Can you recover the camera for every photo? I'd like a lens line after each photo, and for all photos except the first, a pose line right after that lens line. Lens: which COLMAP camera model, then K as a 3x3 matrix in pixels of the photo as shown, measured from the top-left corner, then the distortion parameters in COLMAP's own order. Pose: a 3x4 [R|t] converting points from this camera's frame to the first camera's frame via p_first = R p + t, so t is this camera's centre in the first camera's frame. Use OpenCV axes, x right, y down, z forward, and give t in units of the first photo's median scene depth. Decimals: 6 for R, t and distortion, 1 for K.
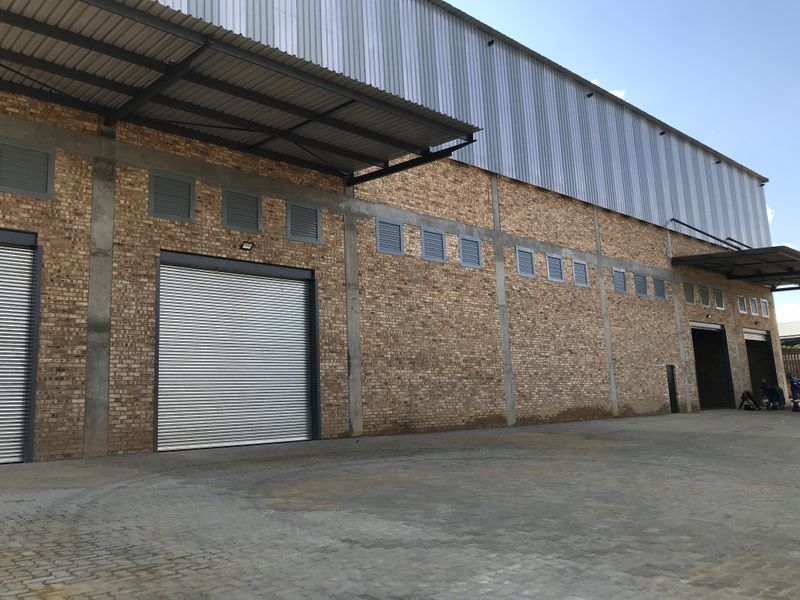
lens RADIAL K [[662.3, 0, 399.3], [0, 662.3, 299.1], [0, 0, 1]] dist [0.036098, -0.057258]
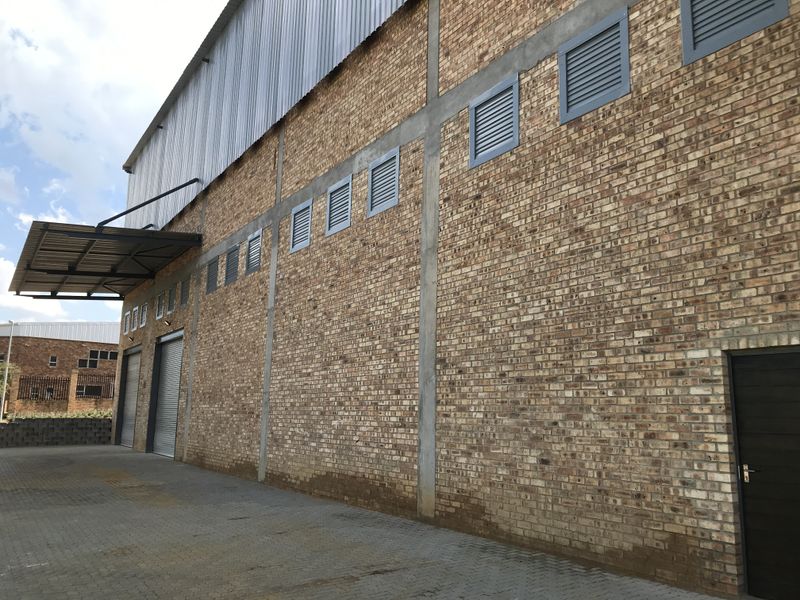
lens RADIAL K [[662.3, 0, 400.1], [0, 662.3, 299.4], [0, 0, 1]] dist [0.036098, -0.057258]
pose [[-0.165290, -0.137513, -0.976611, 0.723212], [0.148668, 0.975443, -0.162511, 0.118623], [0.974975, -0.172052, -0.140787, 1.083380]]
